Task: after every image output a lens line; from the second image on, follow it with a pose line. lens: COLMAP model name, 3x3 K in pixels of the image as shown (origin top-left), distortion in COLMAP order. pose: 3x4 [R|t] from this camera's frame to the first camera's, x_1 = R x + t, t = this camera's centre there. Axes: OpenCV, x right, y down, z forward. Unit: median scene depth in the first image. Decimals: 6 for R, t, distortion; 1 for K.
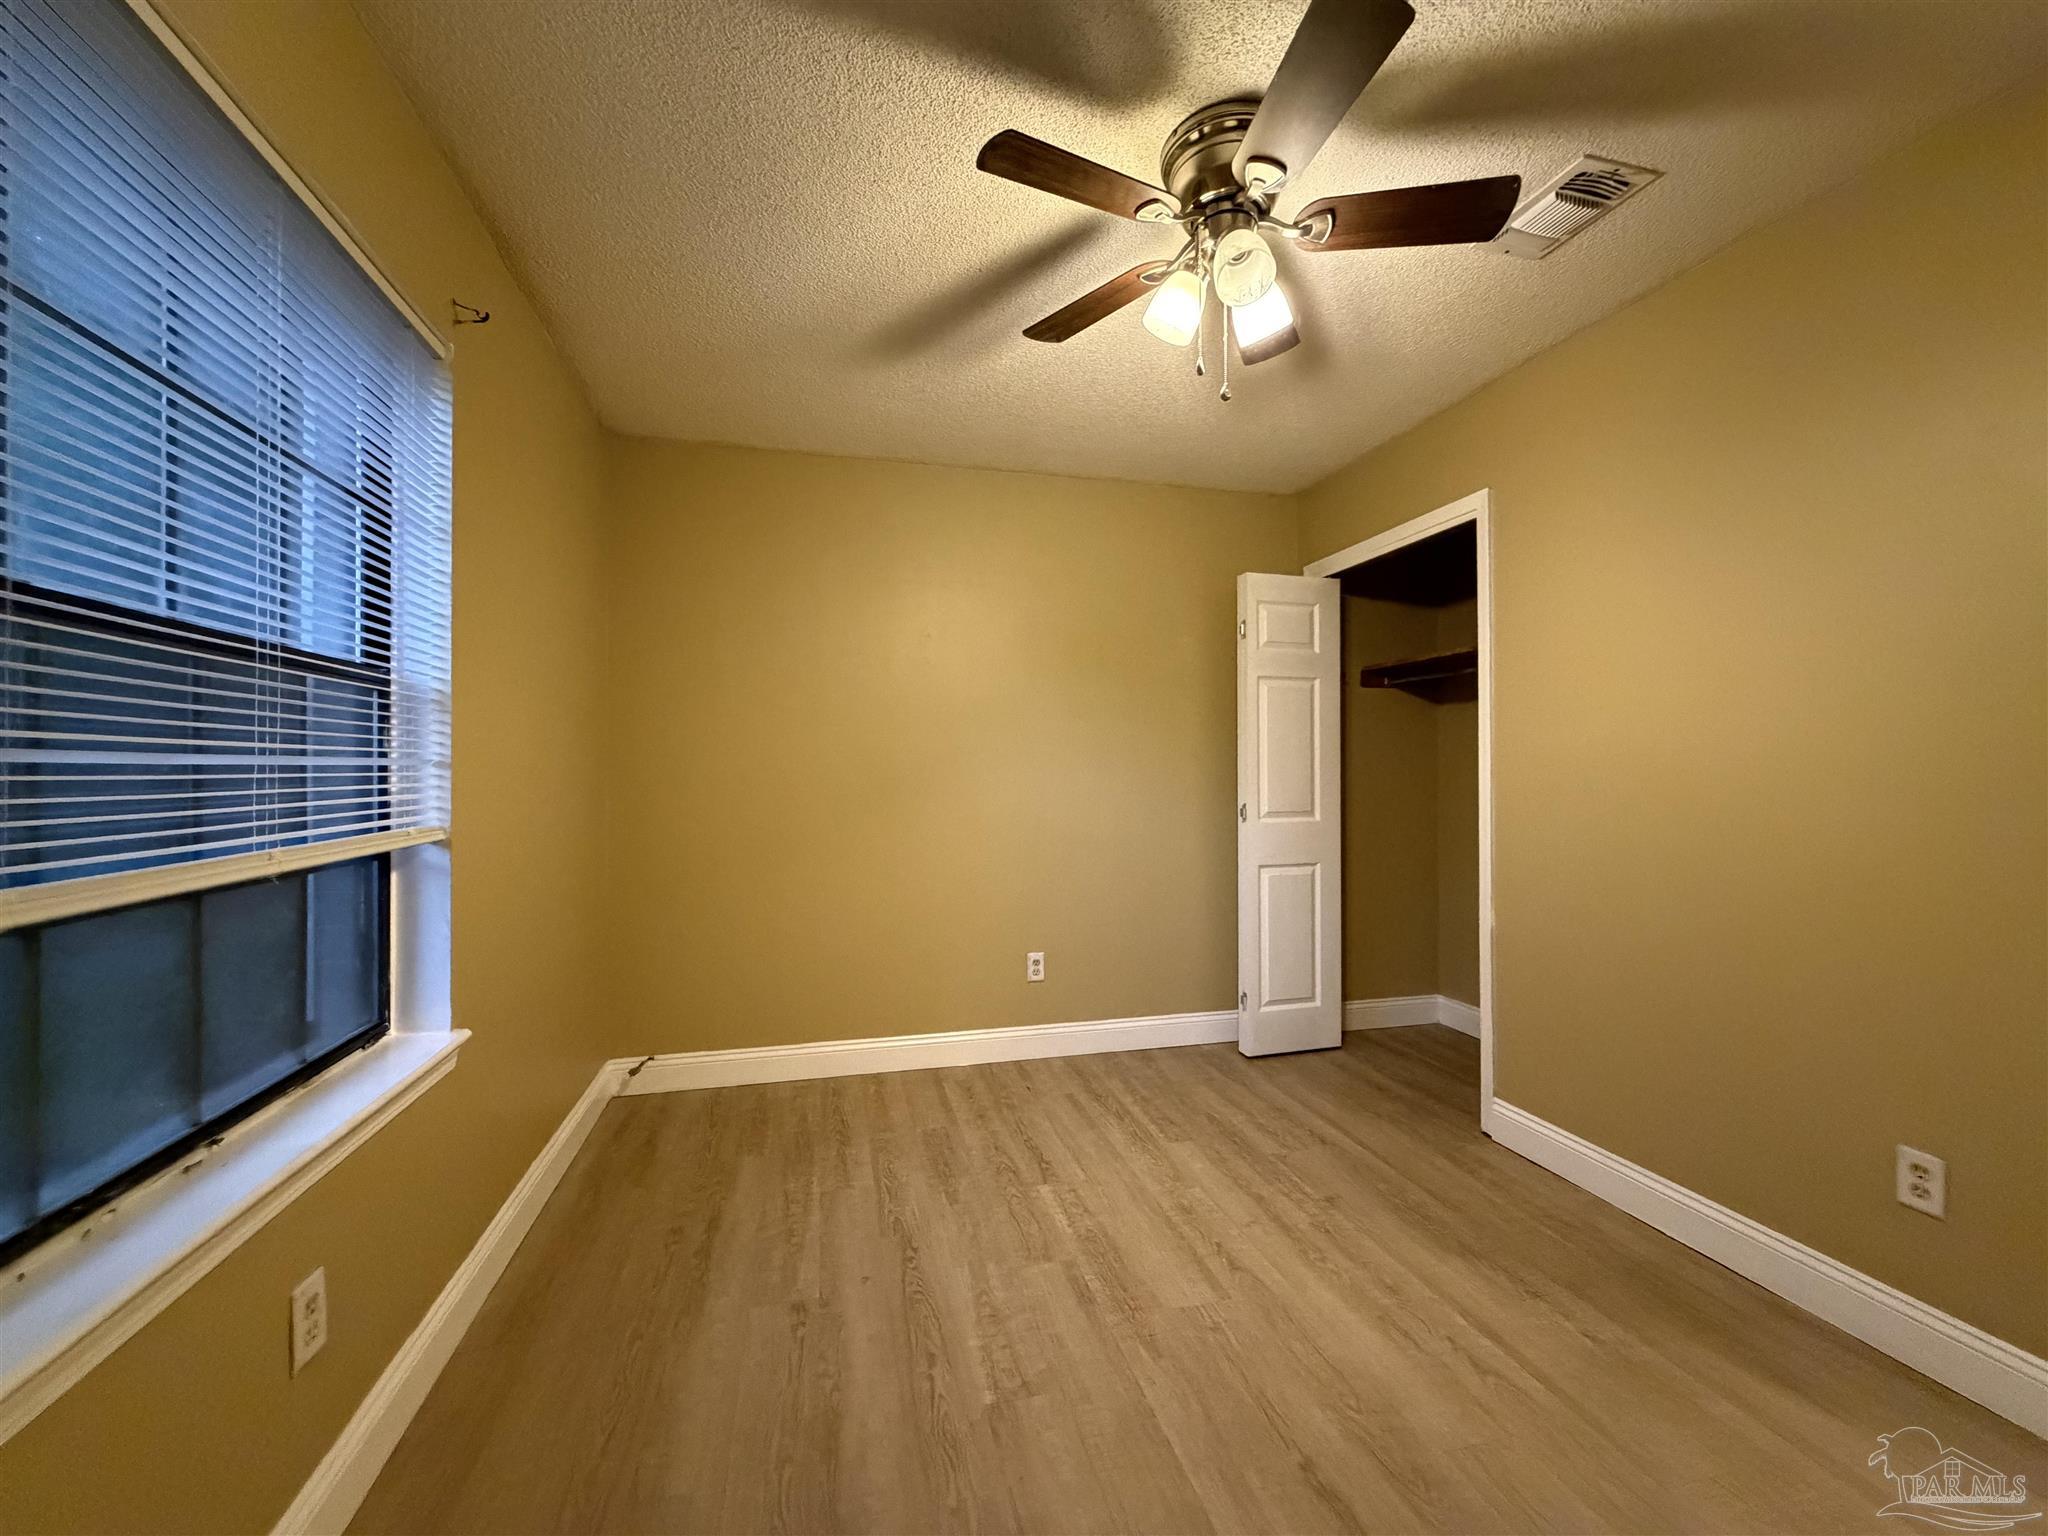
lens RADIAL K [[818.0, 0, 1015.6], [0, 818.0, 768.4], [0, 0, 1]] dist [-0.000466, -0.000027]
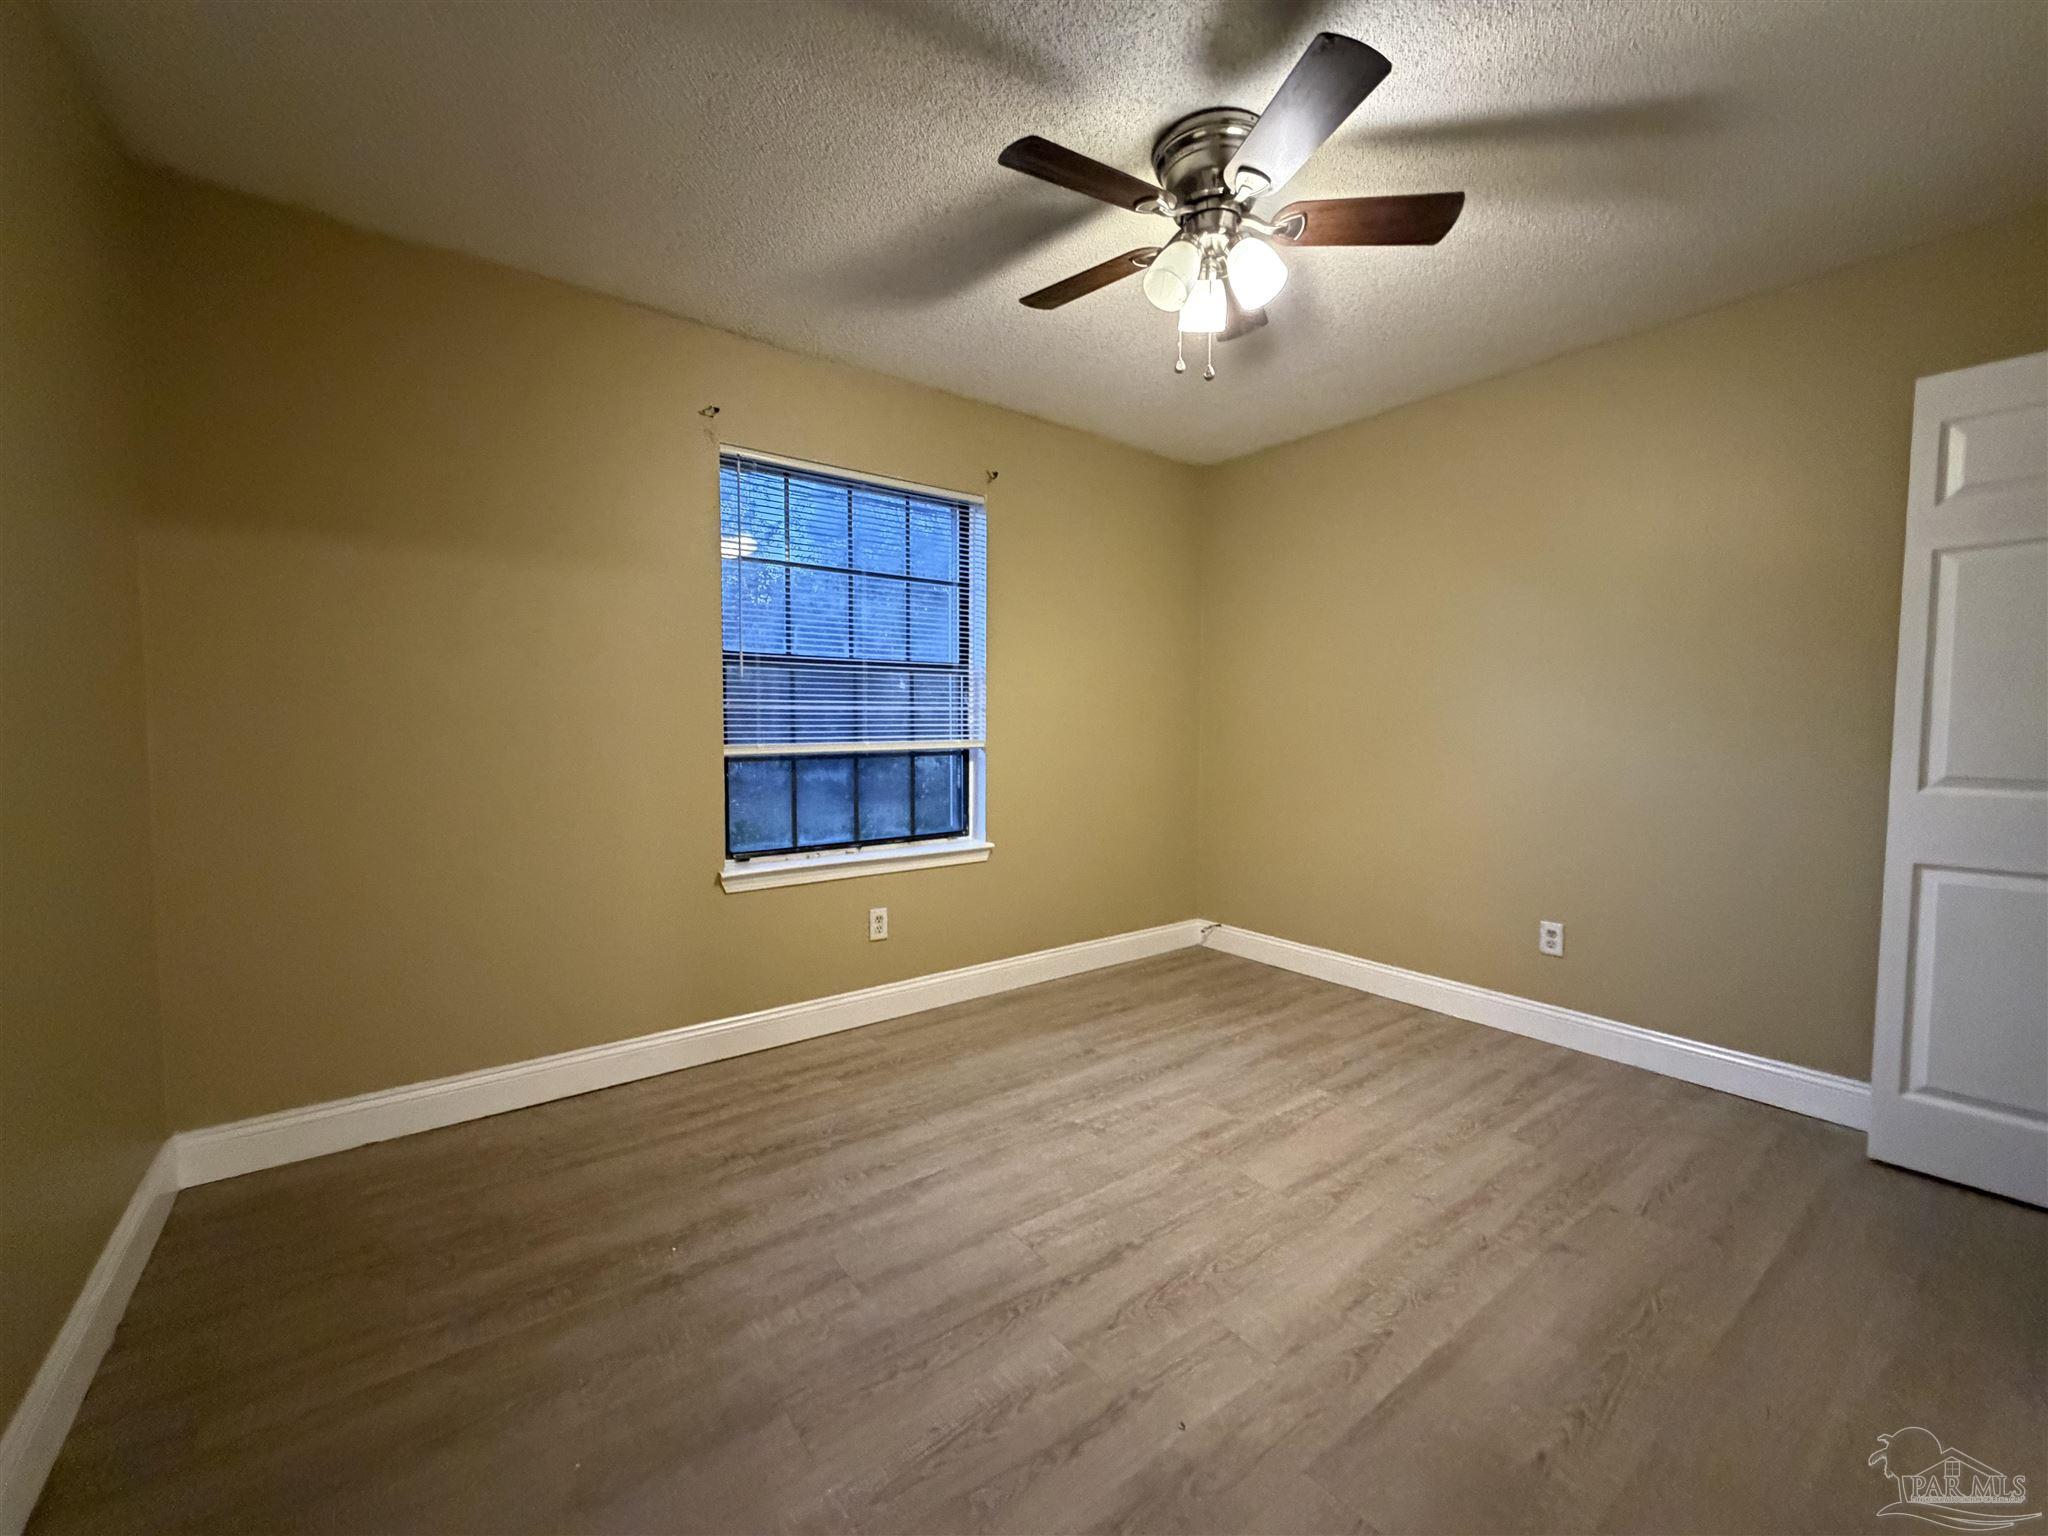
lens RADIAL K [[818.0, 0, 1015.6], [0, 818.0, 768.4], [0, 0, 1]] dist [-0.000466, -0.000027]
pose [[0.386107, 0.053452, -0.920904, 0.788929], [0.001393, 0.998285, 0.058528, 0.014644], [0.922453, -0.023881, 0.385371, 0.193890]]
